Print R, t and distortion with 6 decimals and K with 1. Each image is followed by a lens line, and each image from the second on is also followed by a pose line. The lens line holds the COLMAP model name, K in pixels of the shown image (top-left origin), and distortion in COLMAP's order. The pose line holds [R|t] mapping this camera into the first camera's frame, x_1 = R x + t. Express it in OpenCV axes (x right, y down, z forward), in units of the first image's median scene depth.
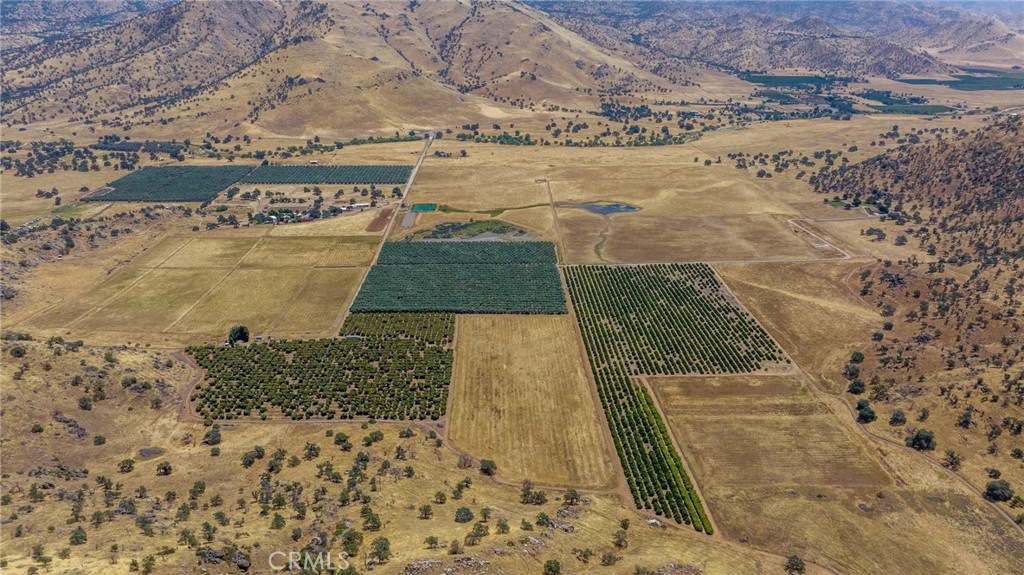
lens RADIAL K [[721.1, 0, 516.2], [0, 721.1, 288.1], [0, 0, 1]] dist [-0.027280, 0.024281]
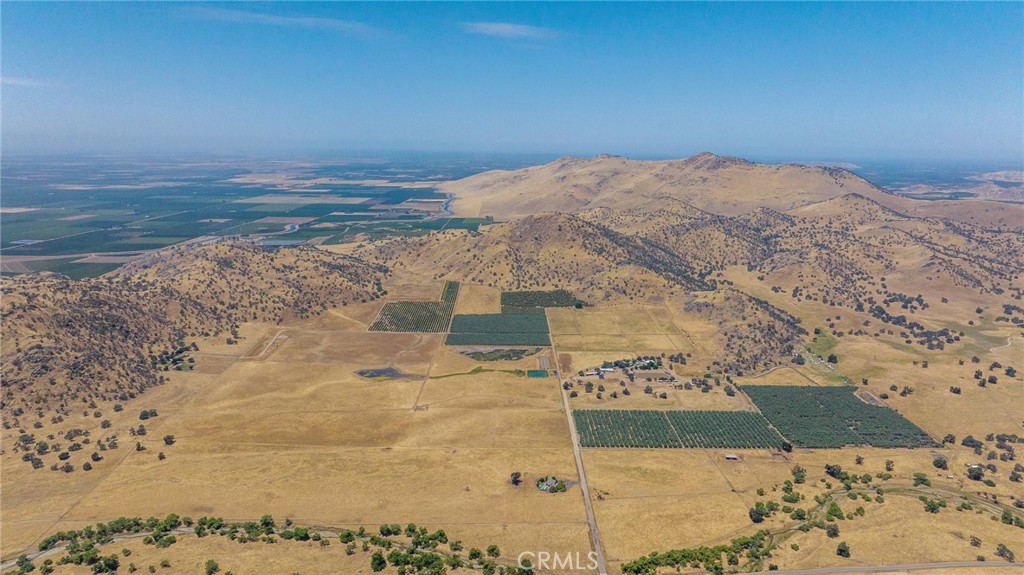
lens RADIAL K [[721.1, 0, 518.3], [0, 721.1, 282.8], [0, 0, 1]] dist [-0.027280, 0.024281]
pose [[-0.999793, -0.016668, 0.011694, -0.109227], [-0.007682, 0.840684, 0.541471, -0.893512], [-0.018856, 0.541269, -0.840638, 1.948609]]
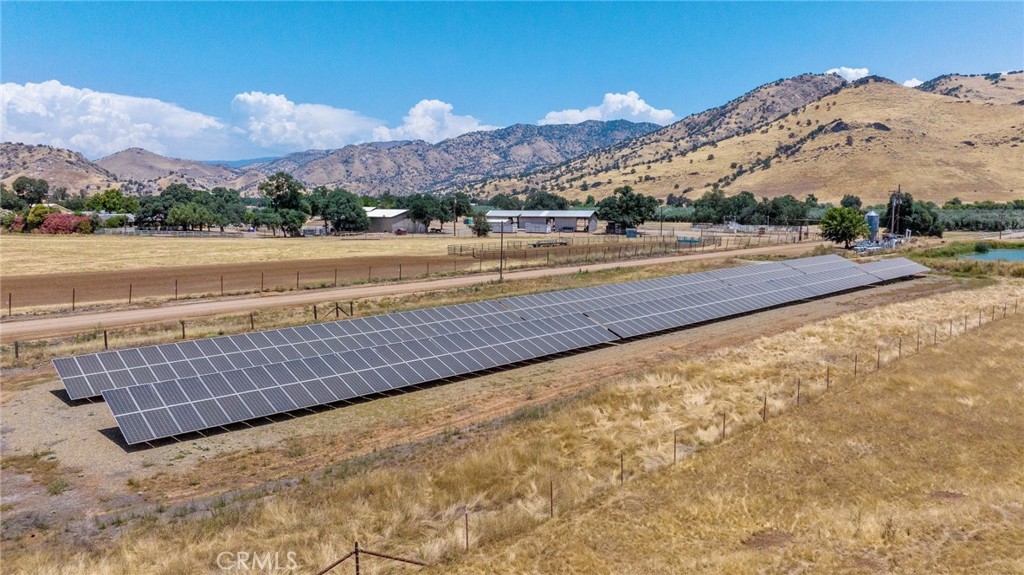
lens RADIAL K [[721.1, 0, 514.3], [0, 721.1, 280.8], [0, 0, 1]] dist [-0.027280, 0.024281]
pose [[0.669317, 0.078531, -0.738815, -0.117540], [-0.269624, 0.952283, -0.143040, -0.083718], [0.692328, 0.294941, 0.658553, 0.924693]]
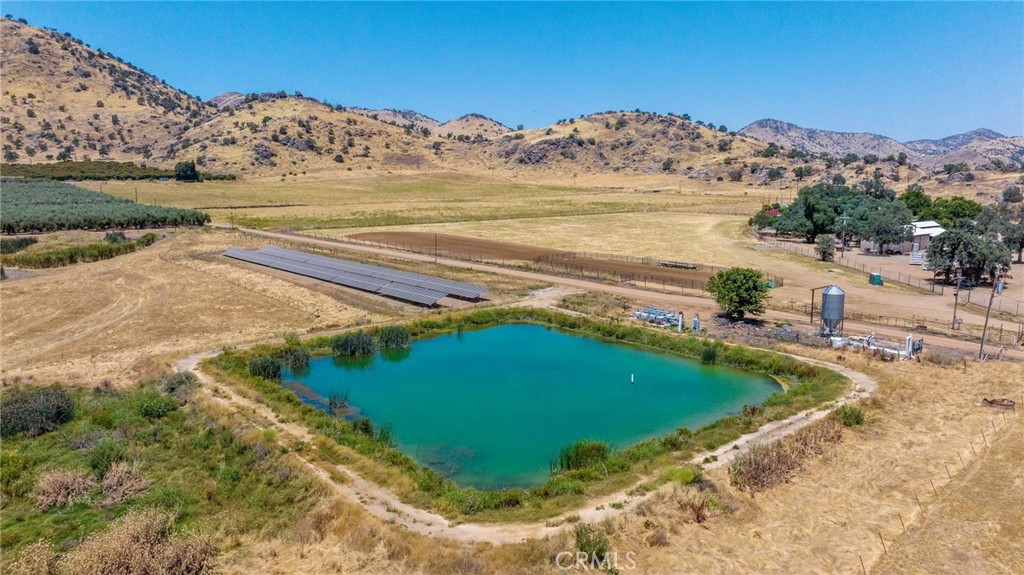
lens RADIAL K [[721.1, 0, 516.4], [0, 721.1, 286.0], [0, 0, 1]] dist [-0.027280, 0.024281]
pose [[-0.771818, 0.096416, -0.628491, -0.096425], [-0.236528, 0.873967, 0.424542, -0.142194], [0.590213, 0.476325, -0.651738, 1.050134]]
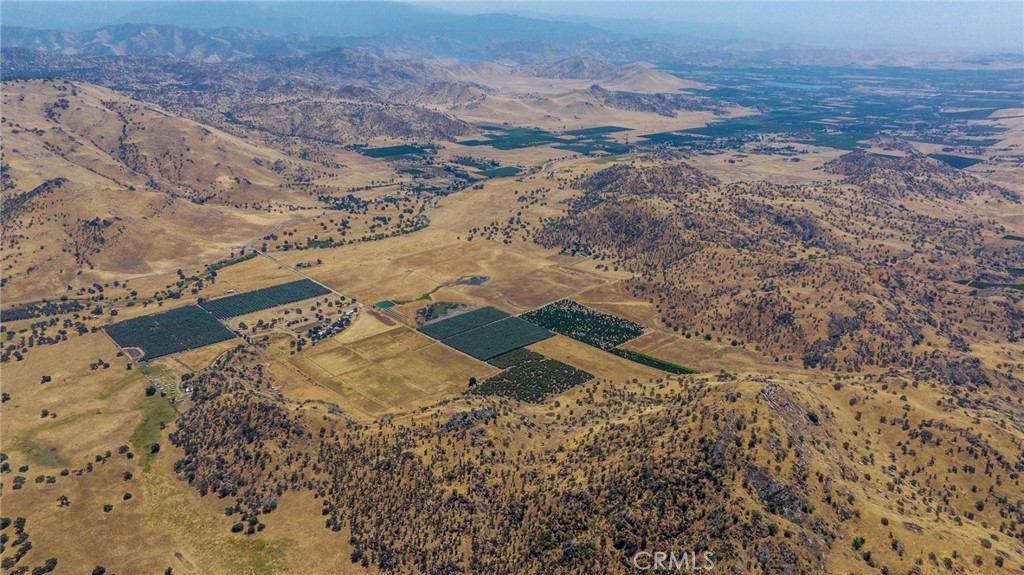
lens RADIAL K [[721.1, 0, 516.9], [0, 721.1, 290.5], [0, 0, 1]] dist [-0.027280, 0.024281]
pose [[0.751769, -0.220745, 0.621381, -0.920019], [0.234317, 0.970233, 0.061189, -0.175545], [-0.616392, 0.099600, 0.781115, -0.457209]]
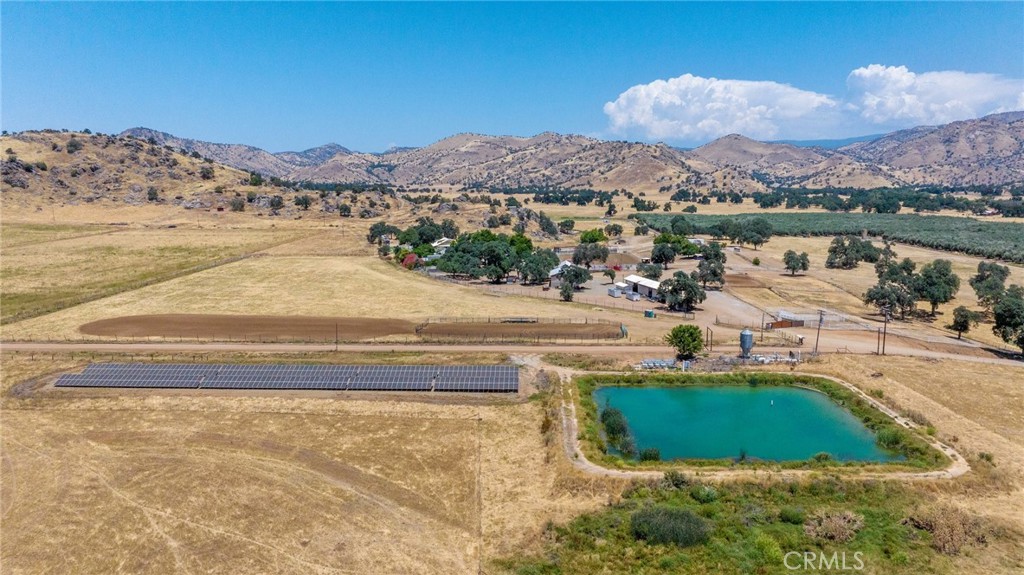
lens RADIAL K [[721.1, 0, 516.9], [0, 721.1, 275.8], [0, 0, 1]] dist [-0.027280, 0.024281]
pose [[-0.056723, 0.129712, -0.989928, -0.041931], [-0.366353, 0.919654, 0.141496, -0.132445], [0.928745, 0.370689, -0.004646, 0.987134]]
